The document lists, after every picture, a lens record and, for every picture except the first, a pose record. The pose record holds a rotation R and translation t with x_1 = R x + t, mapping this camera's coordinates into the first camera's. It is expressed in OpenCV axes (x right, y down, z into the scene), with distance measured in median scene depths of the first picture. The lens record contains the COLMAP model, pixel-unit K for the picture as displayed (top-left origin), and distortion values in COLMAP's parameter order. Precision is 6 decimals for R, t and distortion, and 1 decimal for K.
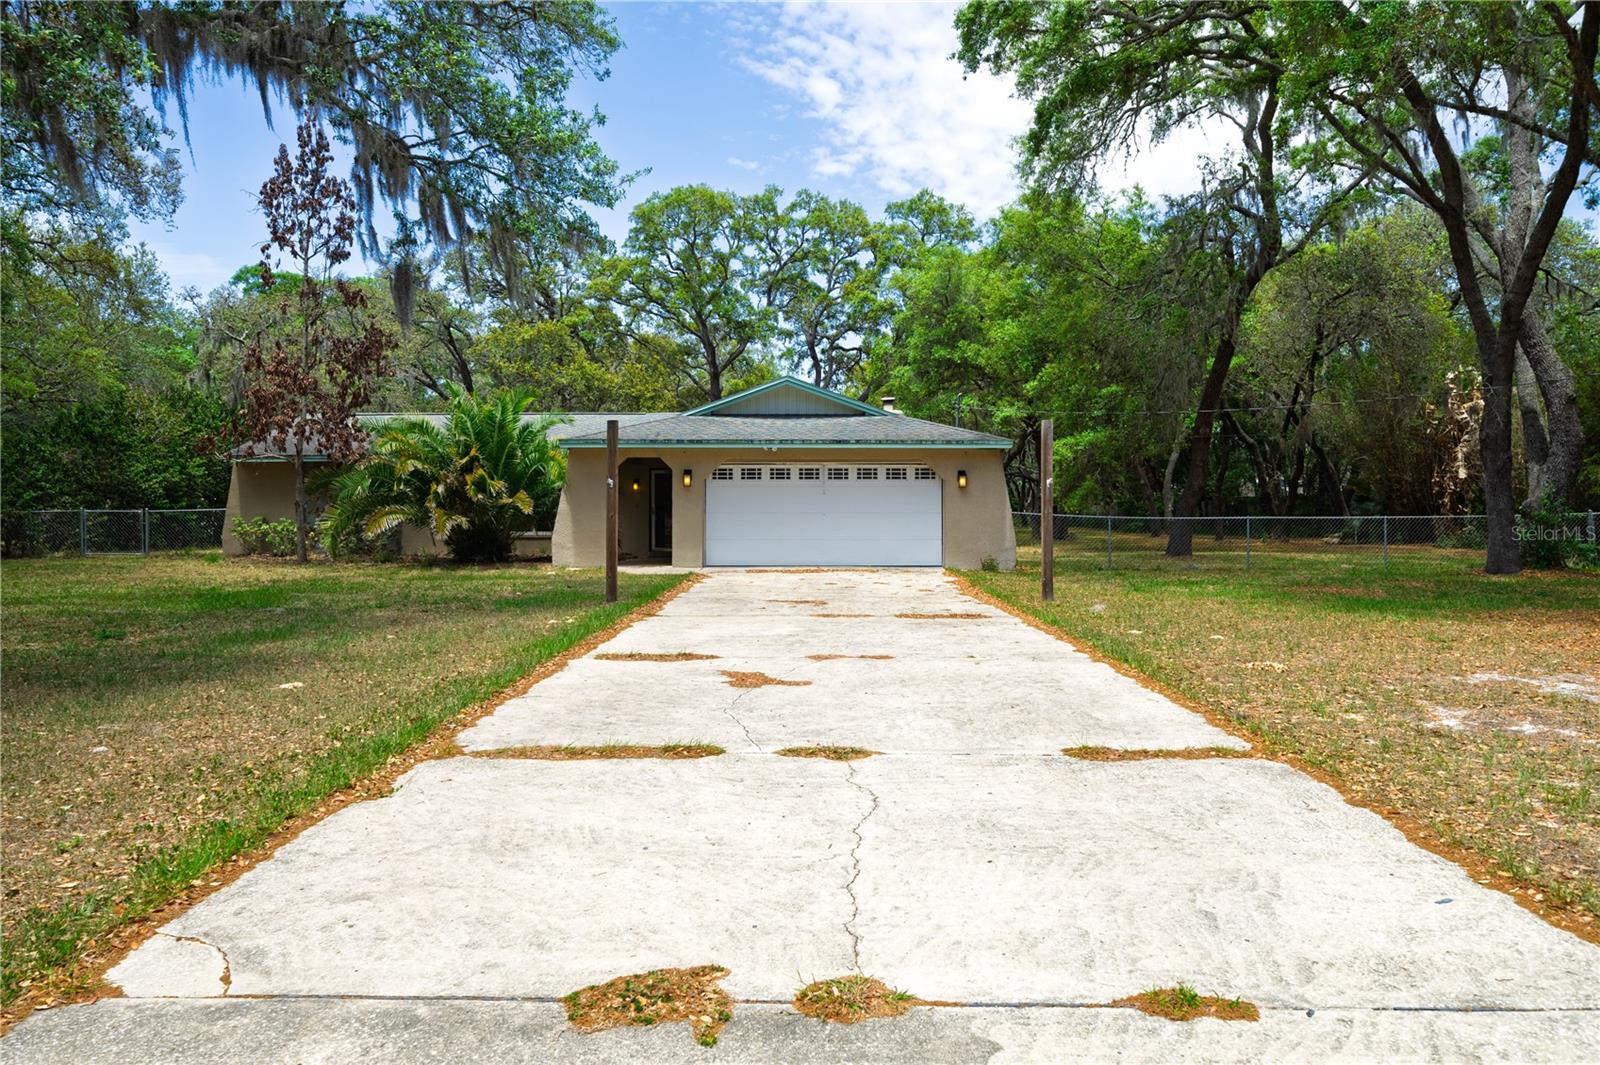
lens RADIAL K [[1108.5, 0, 798.0], [0, 1108.5, 524.1], [0, 0, 1]] dist [0.041242, -0.000358]
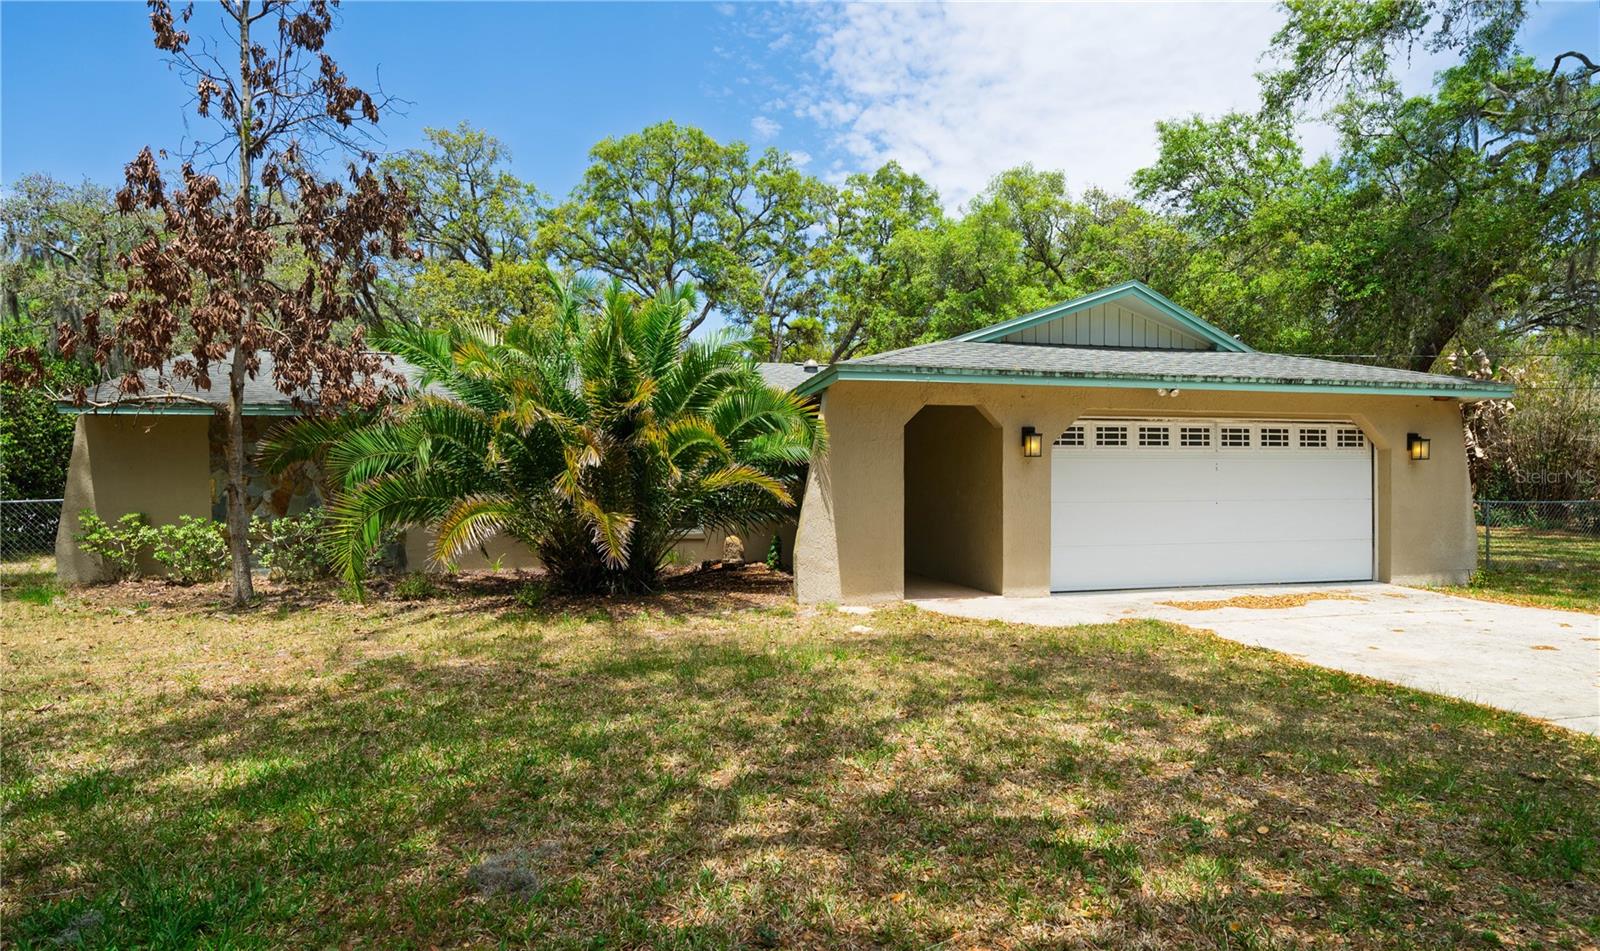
lens RADIAL K [[841.3, 0, 809.1], [0, 841.3, 502.9], [0, 0, 1]] dist [0.000867, 0.000772]
pose [[0.962075, -0.011937, 0.272524, -0.309976], [0.010123, 0.999916, 0.008062, -0.013626], [-0.272597, -0.004998, 0.962115, 0.574808]]
